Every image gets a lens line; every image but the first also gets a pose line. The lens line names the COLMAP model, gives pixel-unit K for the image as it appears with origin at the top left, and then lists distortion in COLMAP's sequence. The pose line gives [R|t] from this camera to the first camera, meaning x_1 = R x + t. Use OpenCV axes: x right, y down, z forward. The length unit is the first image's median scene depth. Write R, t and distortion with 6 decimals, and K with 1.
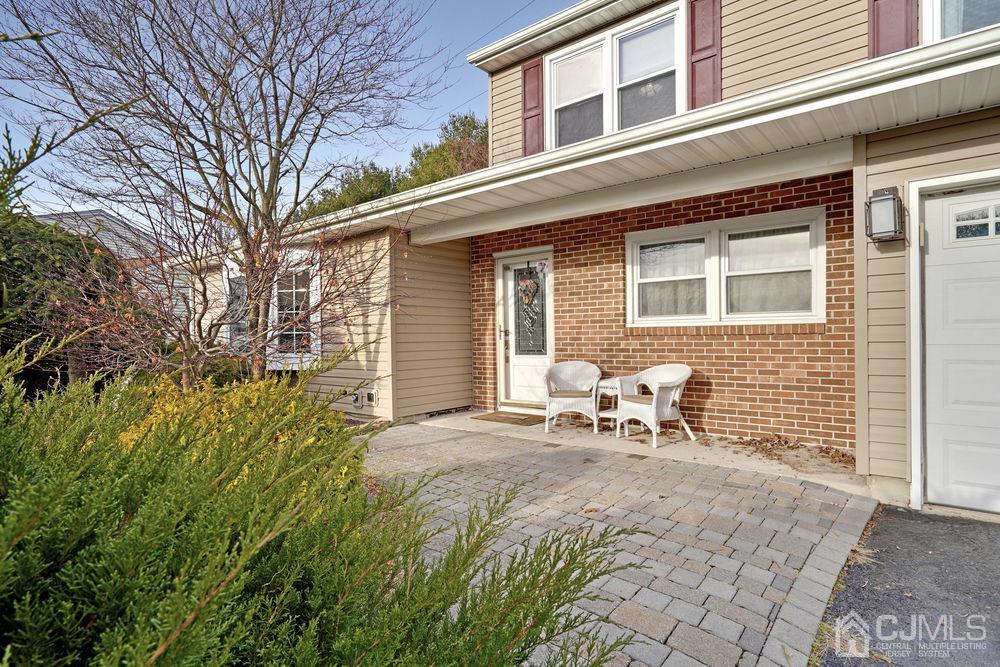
lens RADIAL K [[517.6, 0, 498.9], [0, 517.6, 339.6], [0, 0, 1]] dist [0.029171, 0.000004]
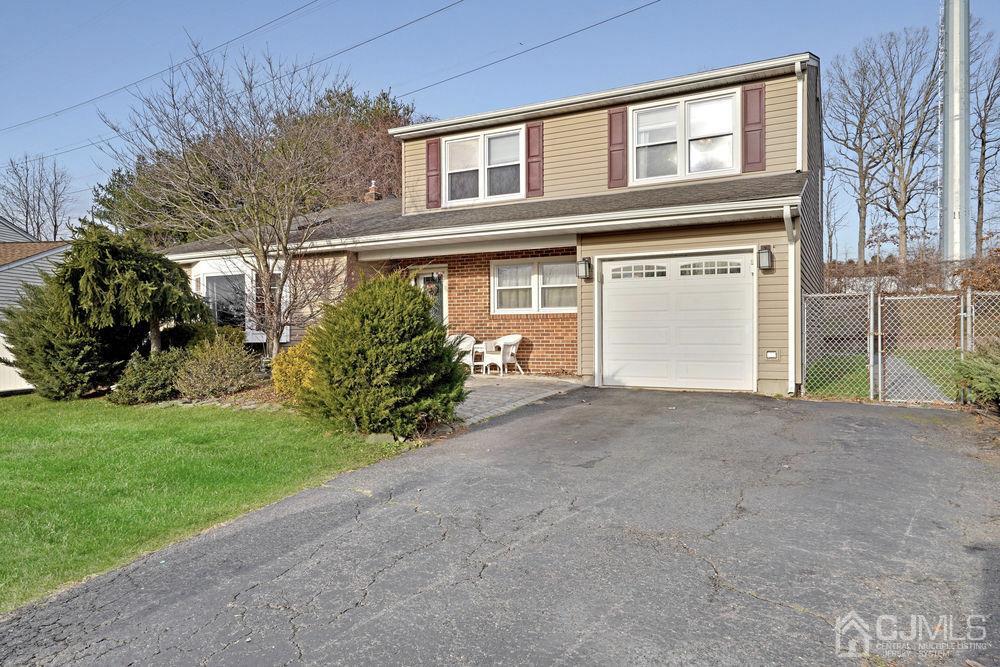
lens RADIAL K [[667.8, 0, 498.6], [0, 667.8, 336.3], [0, 0, 1]] dist [0.001029, 0.000131]
pose [[0.978654, 0.008293, 0.205350, -0.183499], [-0.006854, 0.999947, -0.007719, 0.066196], [-0.205403, 0.006147, 0.978658, -1.186444]]
